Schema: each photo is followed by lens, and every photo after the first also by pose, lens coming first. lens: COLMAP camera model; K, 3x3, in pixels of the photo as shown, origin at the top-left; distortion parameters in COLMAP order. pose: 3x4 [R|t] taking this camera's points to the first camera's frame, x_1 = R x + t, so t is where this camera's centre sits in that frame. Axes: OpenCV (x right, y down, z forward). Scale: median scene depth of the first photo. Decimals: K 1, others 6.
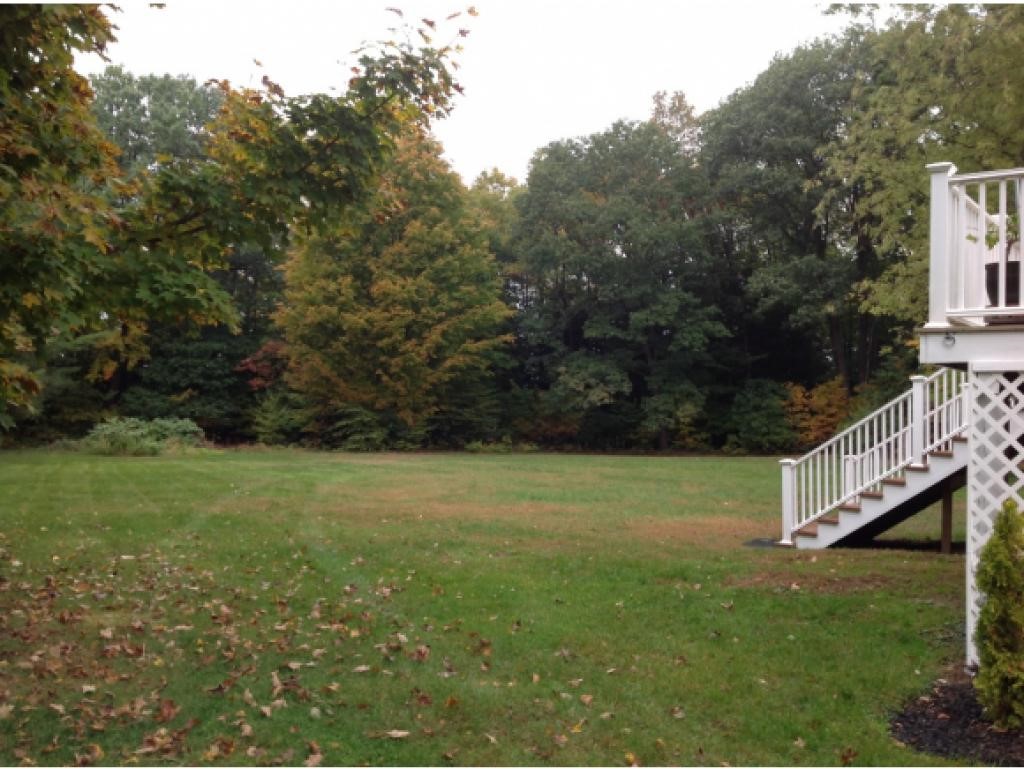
lens RADIAL K [[970.4, 0, 512.0], [0, 970.4, 384.5], [0, 0, 1]] dist [0.192021, -0.411947]
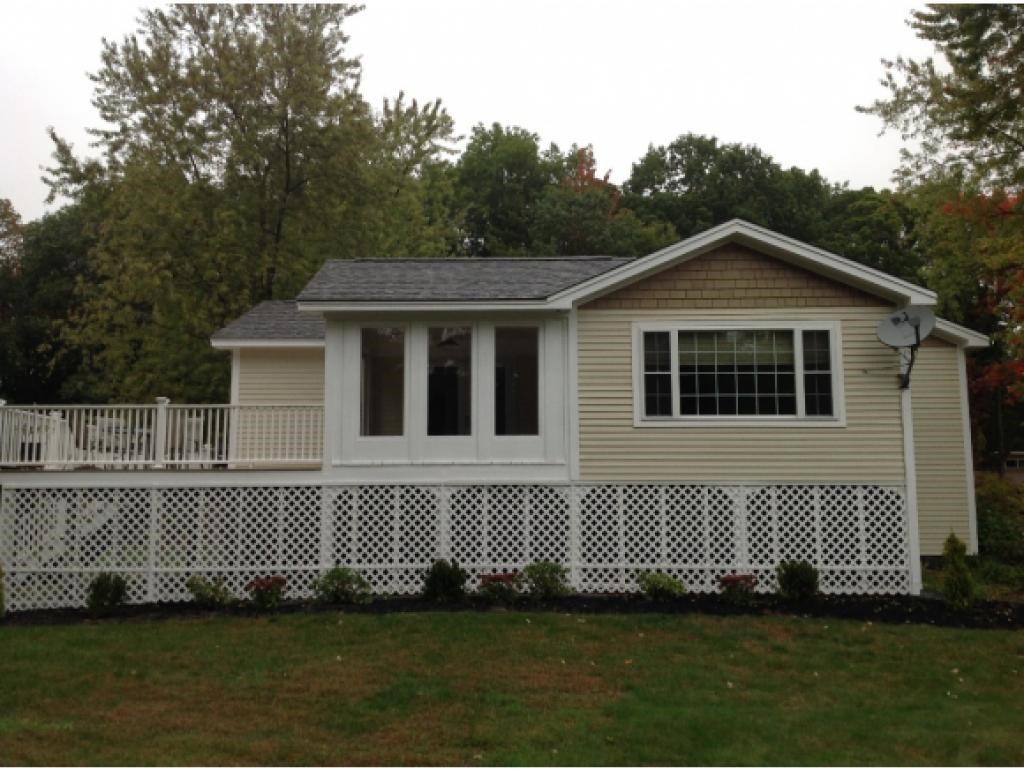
lens RADIAL K [[970.4, 0, 512.0], [0, 970.4, 384.5], [0, 0, 1]] dist [0.192021, -0.411947]
pose [[0.802142, 0.067002, 0.593363, 0.004524], [0.000302, 0.993639, -0.112609, 0.007141], [-0.597134, 0.090507, 0.797019, -1.609372]]
